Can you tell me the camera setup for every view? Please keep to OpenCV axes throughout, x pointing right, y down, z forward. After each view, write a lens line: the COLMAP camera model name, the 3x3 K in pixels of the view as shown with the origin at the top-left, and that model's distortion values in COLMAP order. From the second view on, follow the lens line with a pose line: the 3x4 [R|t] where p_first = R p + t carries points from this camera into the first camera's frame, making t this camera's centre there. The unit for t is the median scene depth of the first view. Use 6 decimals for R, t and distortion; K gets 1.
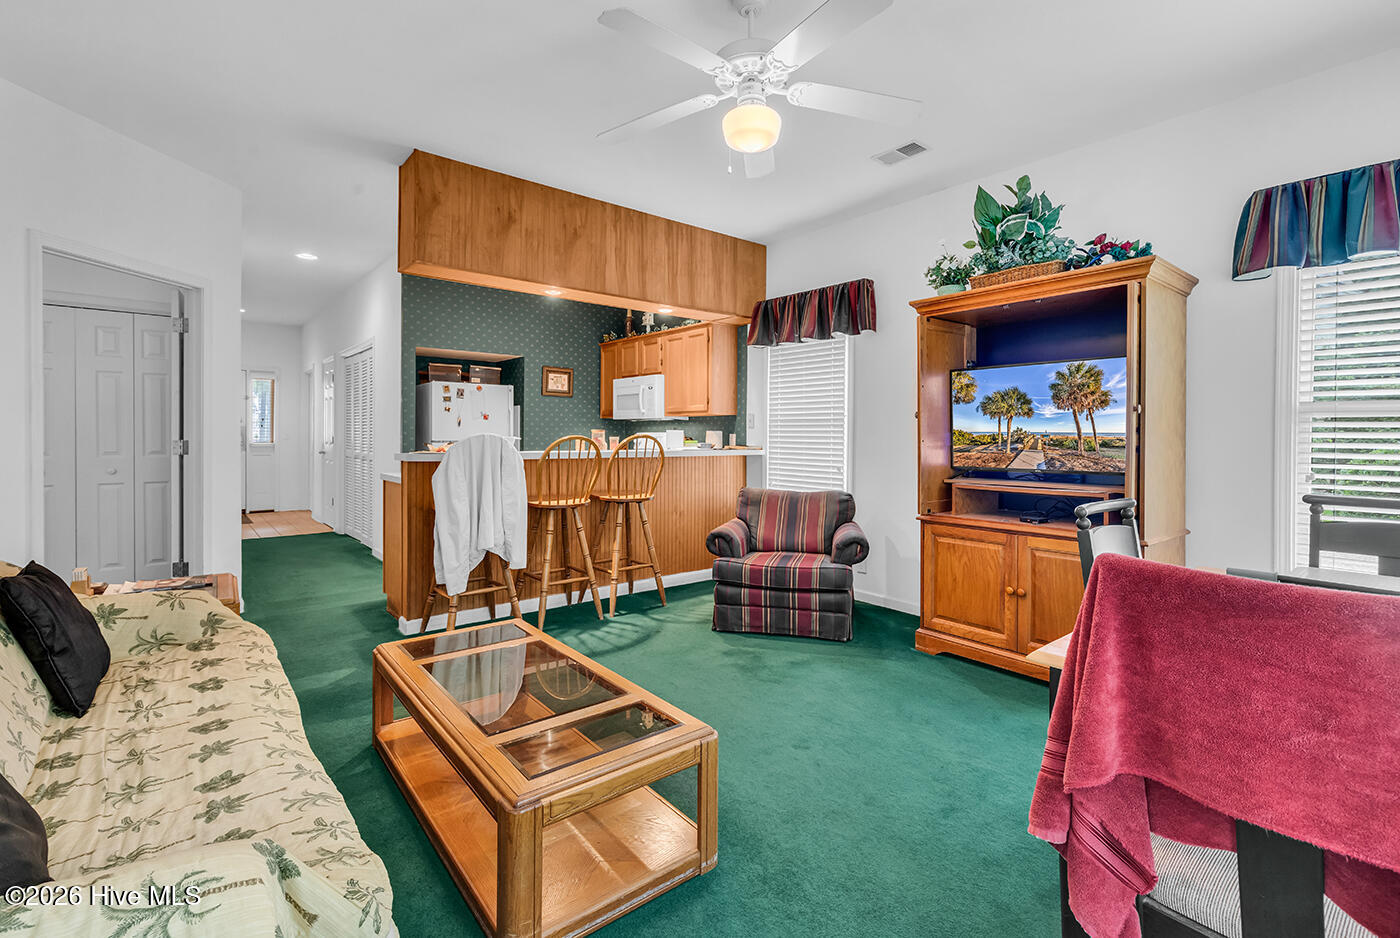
lens RADIAL K [[652.2, 0, 697.1], [0, 652.2, 445.1], [0, 0, 1]] dist [-0.000118, -0.000008]
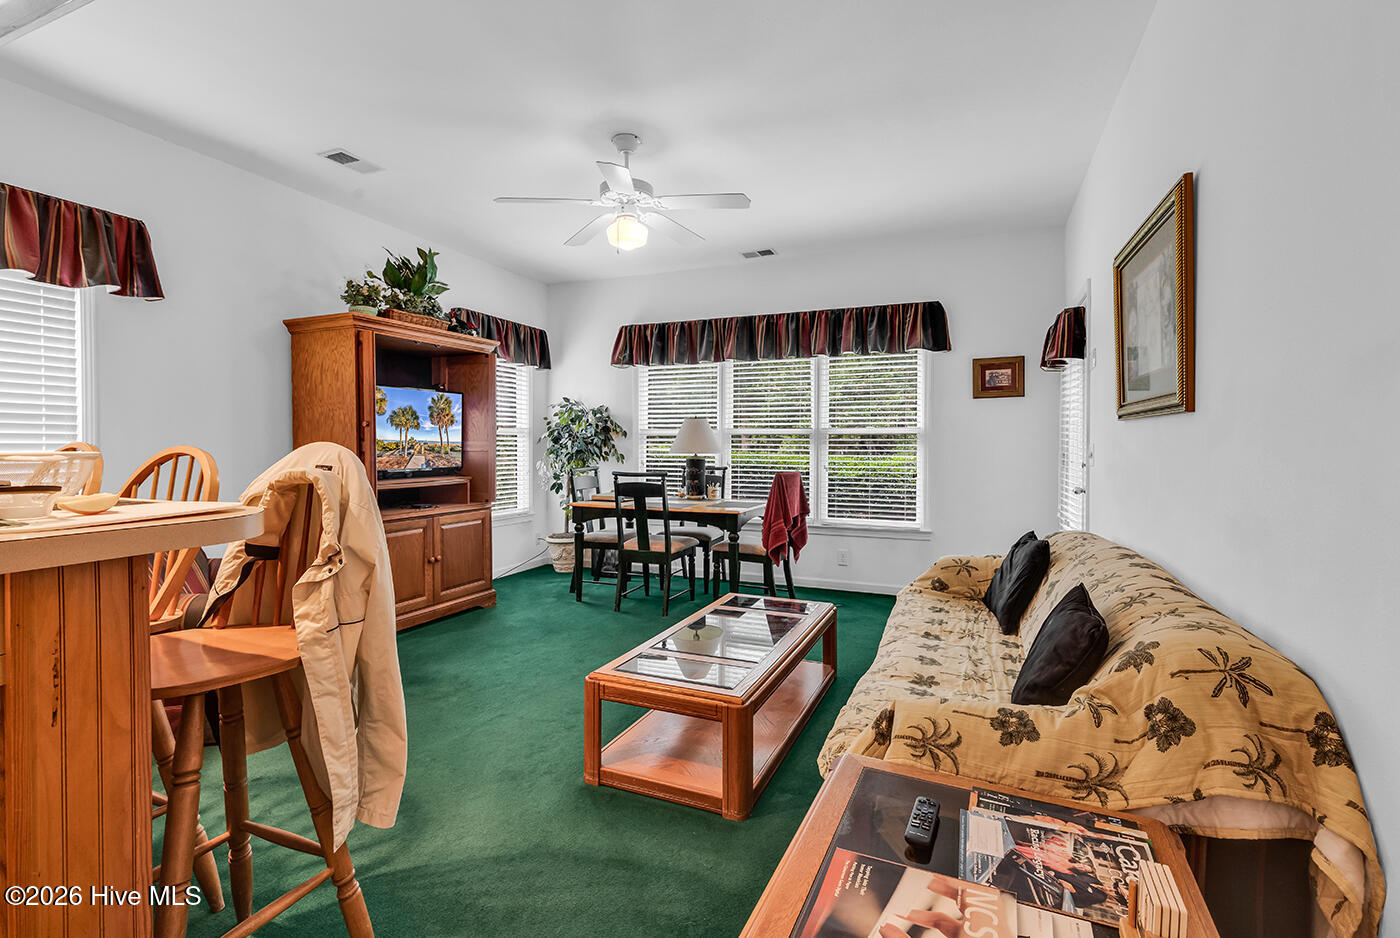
lens RADIAL K [[637.7, 0, 710.3], [0, 637.7, 453.1], [0, 0, 1]] dist [0.002175, 0.000328]
pose [[-0.476299, -0.017911, 0.879101, -0.889913], [0.004648, 0.999727, 0.022887, -0.021159], [-0.879271, 0.014987, -0.476086, 1.070791]]
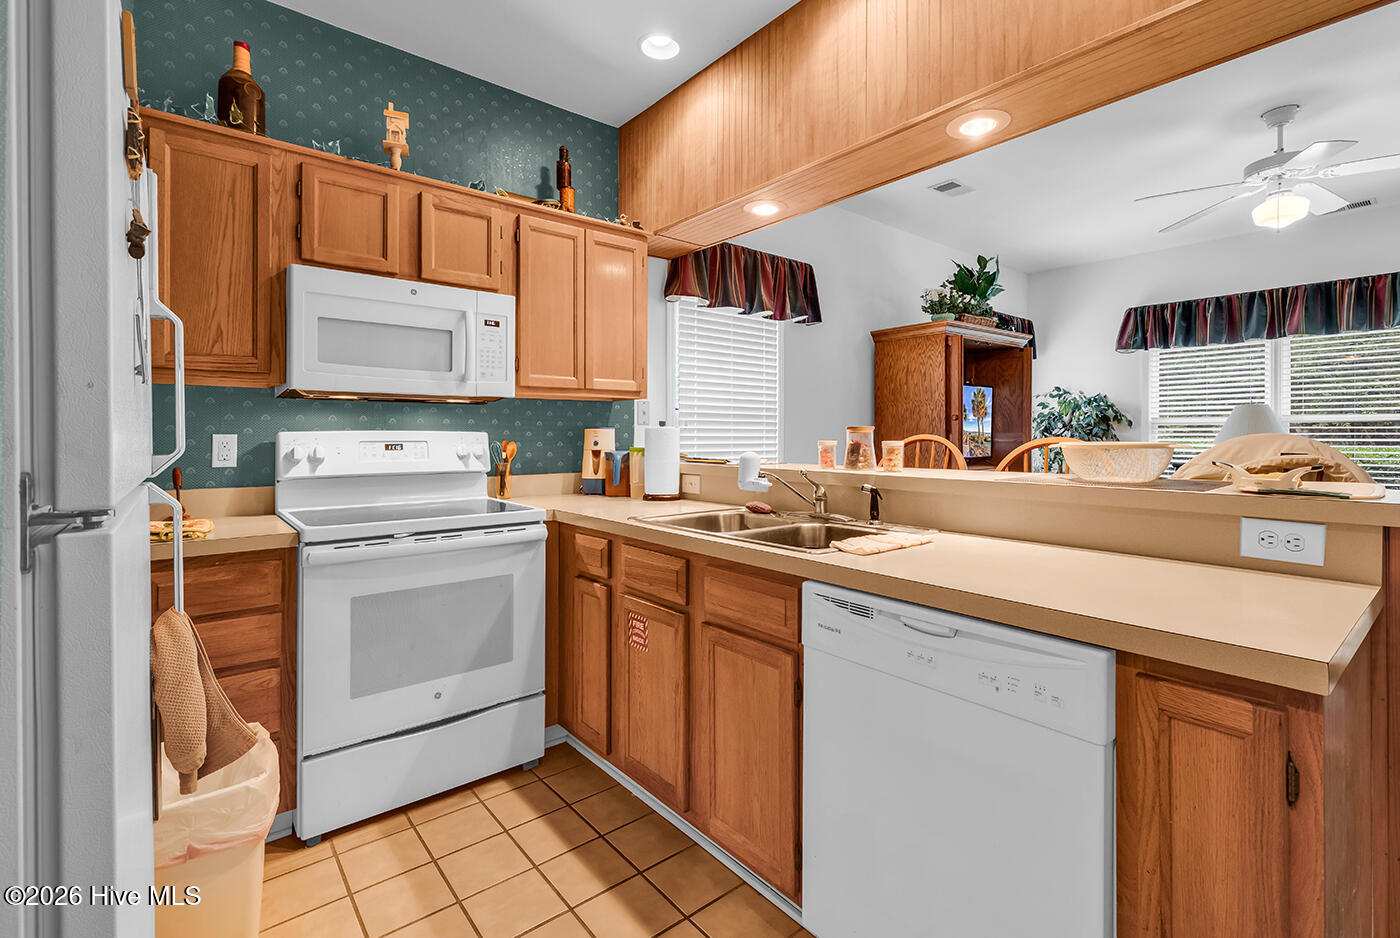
lens RADIAL K [[645.9, 0, 721.4], [0, 645.9, 438.3], [0, 0, 1]] dist [-0.000807, -0.000571]
pose [[-0.027465, -0.009035, 0.999582, -0.880460], [0.018054, 0.999792, 0.009533, -0.029425], [-0.999460, 0.018308, -0.027296, 1.570048]]
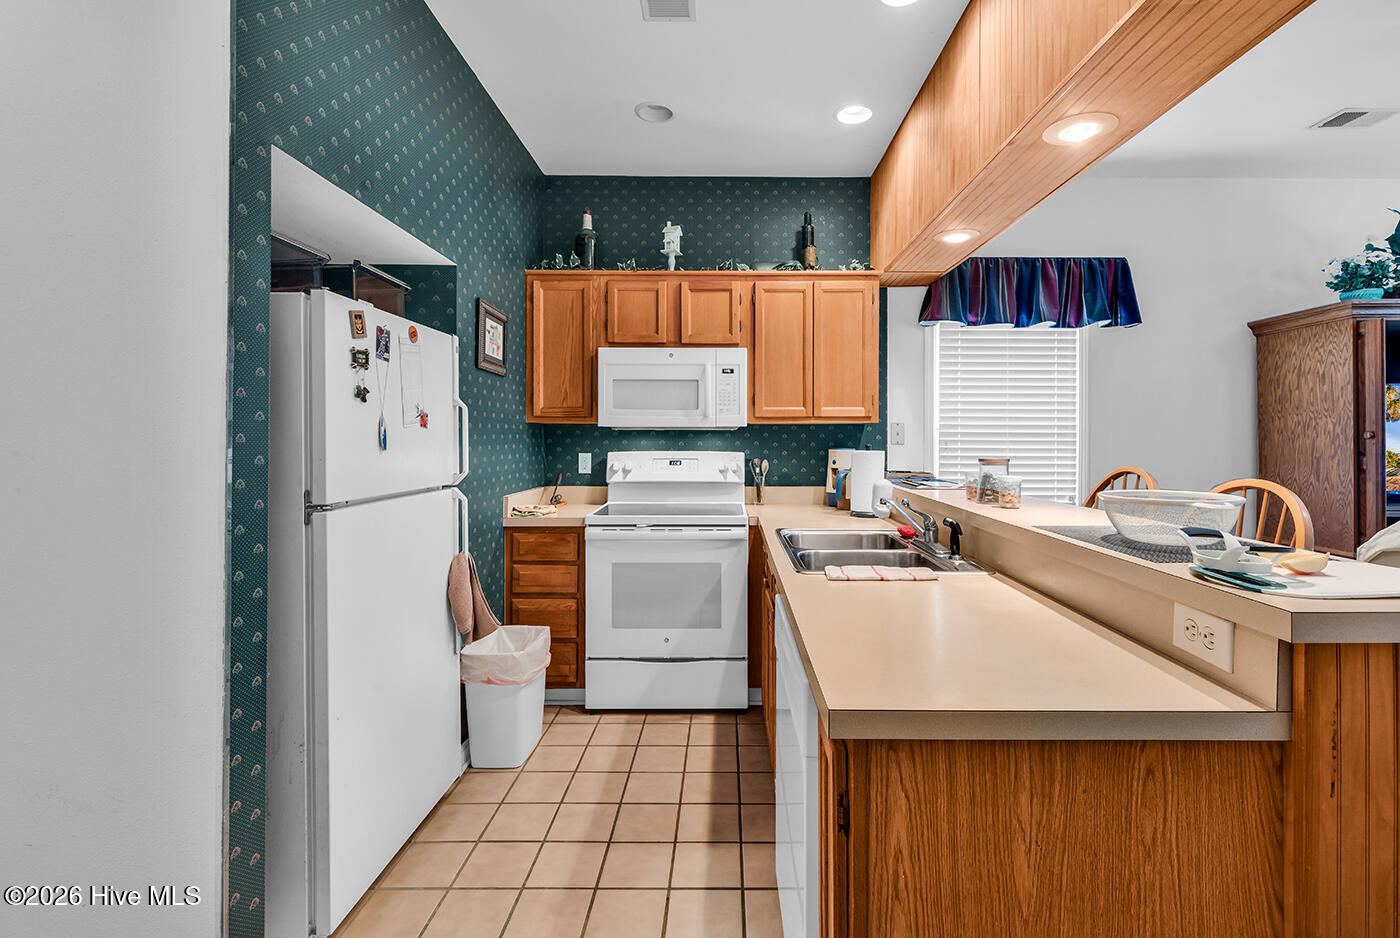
lens RADIAL K [[645.9, 0, 721.4], [0, 645.9, 438.3], [0, 0, 1]] dist [-0.000807, -0.000571]
pose [[0.625777, -0.006450, 0.779975, -0.897847], [0.013225, 0.999910, -0.002341, -0.055473], [-0.779890, 0.011780, 0.625806, 1.213201]]
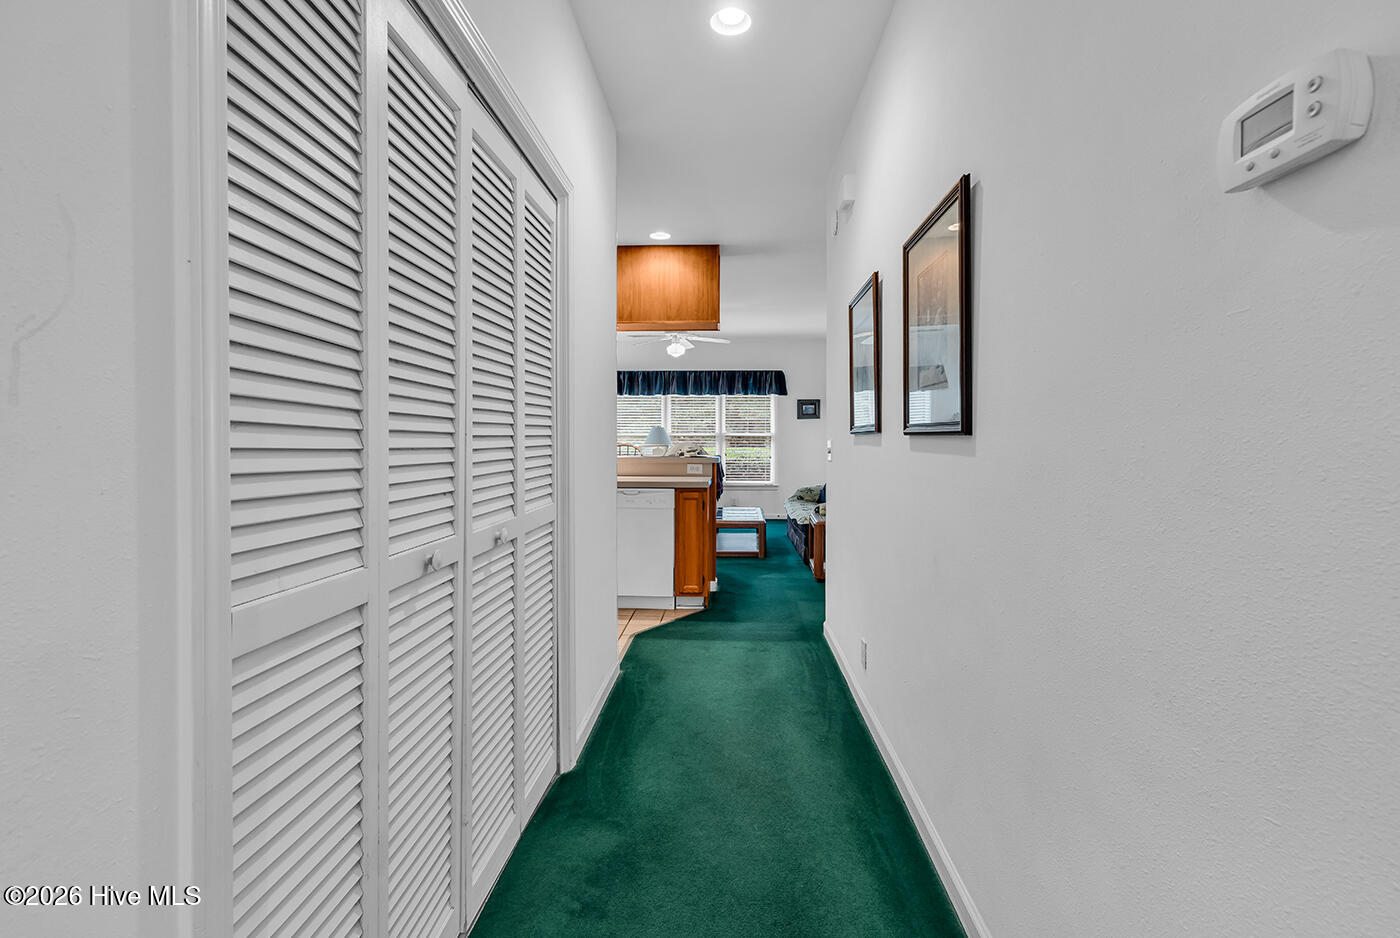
lens RADIAL K [[645.9, 0, 721.4], [0, 645.9, 438.3], [0, 0, 1]] dist [-0.000807, -0.000571]
pose [[-0.764360, -0.004985, 0.644770, -1.570765], [-0.000288, 0.999973, 0.007390, -0.042693], [-0.644789, 0.005463, -0.764341, 2.391928]]
